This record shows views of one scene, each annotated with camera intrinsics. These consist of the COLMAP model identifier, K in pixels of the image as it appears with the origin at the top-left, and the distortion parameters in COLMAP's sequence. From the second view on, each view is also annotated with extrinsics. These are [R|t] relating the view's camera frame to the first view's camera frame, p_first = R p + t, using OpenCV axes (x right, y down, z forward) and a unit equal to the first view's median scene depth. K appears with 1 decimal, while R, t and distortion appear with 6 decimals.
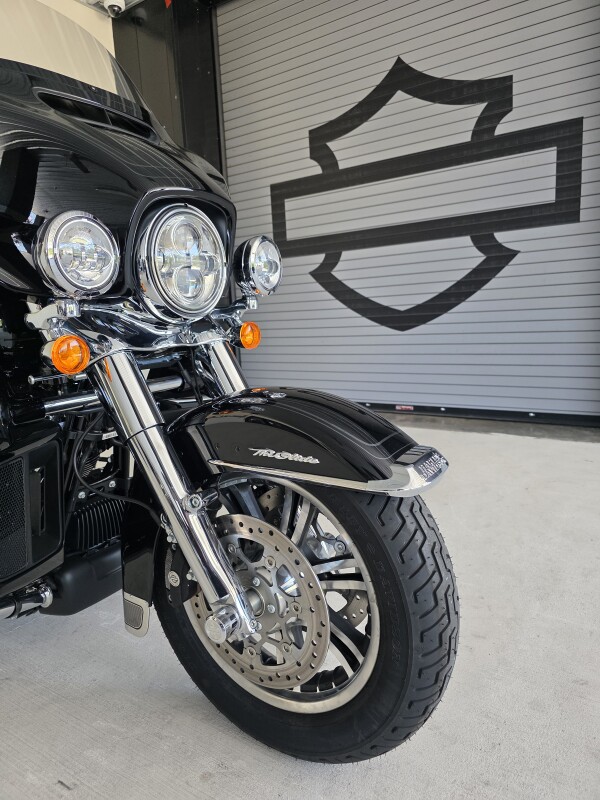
lens RADIAL K [[541.0, 0, 298.8], [0, 541.0, 413.3], [0, 0, 1]] dist [0.018318, -0.020160]
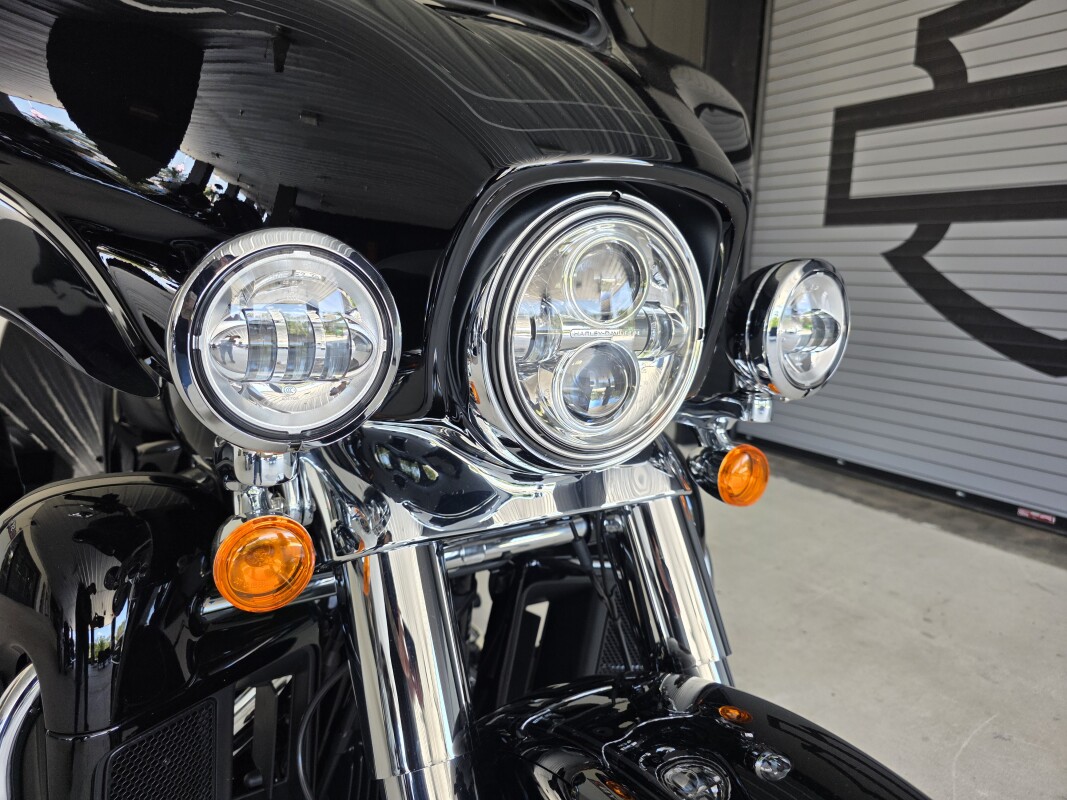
lens RADIAL K [[763.3, 0, 510.6], [0, 763.3, 388.5], [0, 0, 1]] dist [-0.005310, -0.007489]
pose [[0.911131, 0.146276, -0.385283, -0.034781], [-0.161096, 0.986919, -0.006273, -0.178184], [0.379326, 0.067784, 0.922777, 0.364435]]
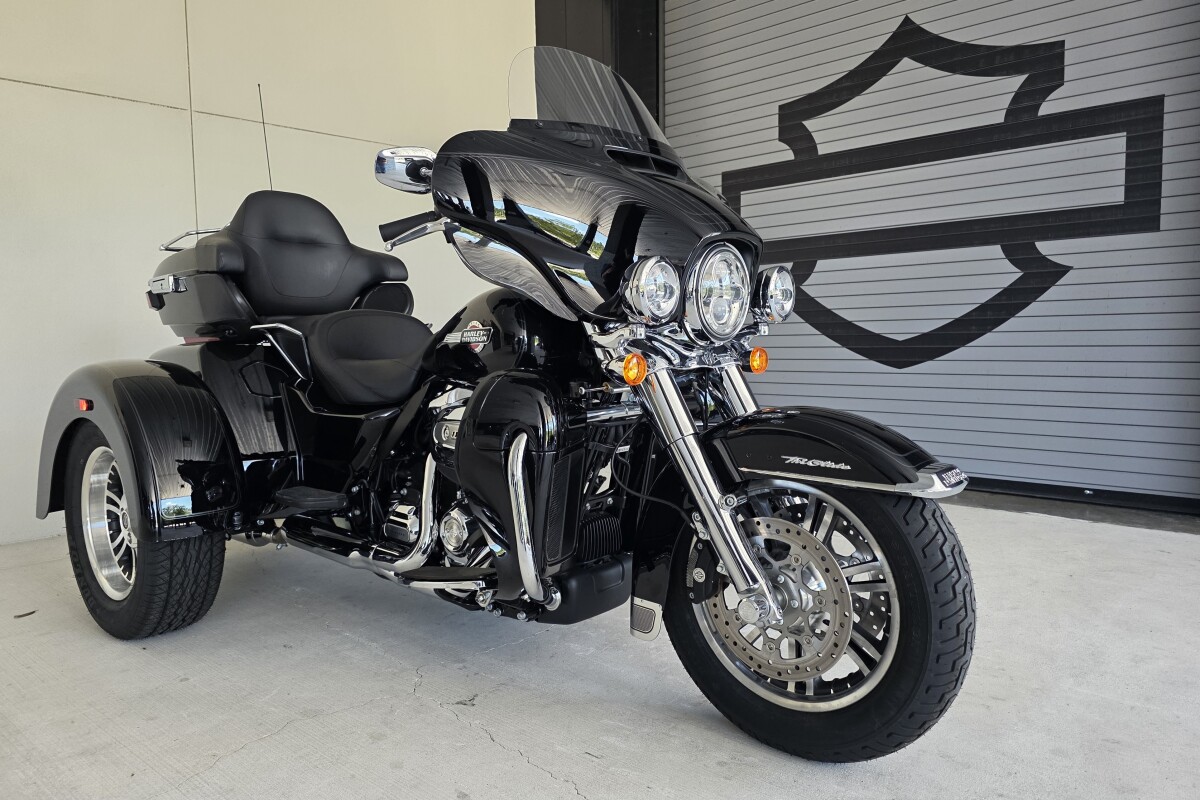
lens RADIAL K [[811.8, 0, 589.2], [0, 811.8, 406.8], [0, 0, 1]] dist [0.033015, -0.032749]
pose [[0.985729, 0.050257, -0.160665, -0.152748], [-0.065402, 0.993754, -0.090414, 0.097628], [0.155118, 0.099631, 0.982859, -0.521274]]
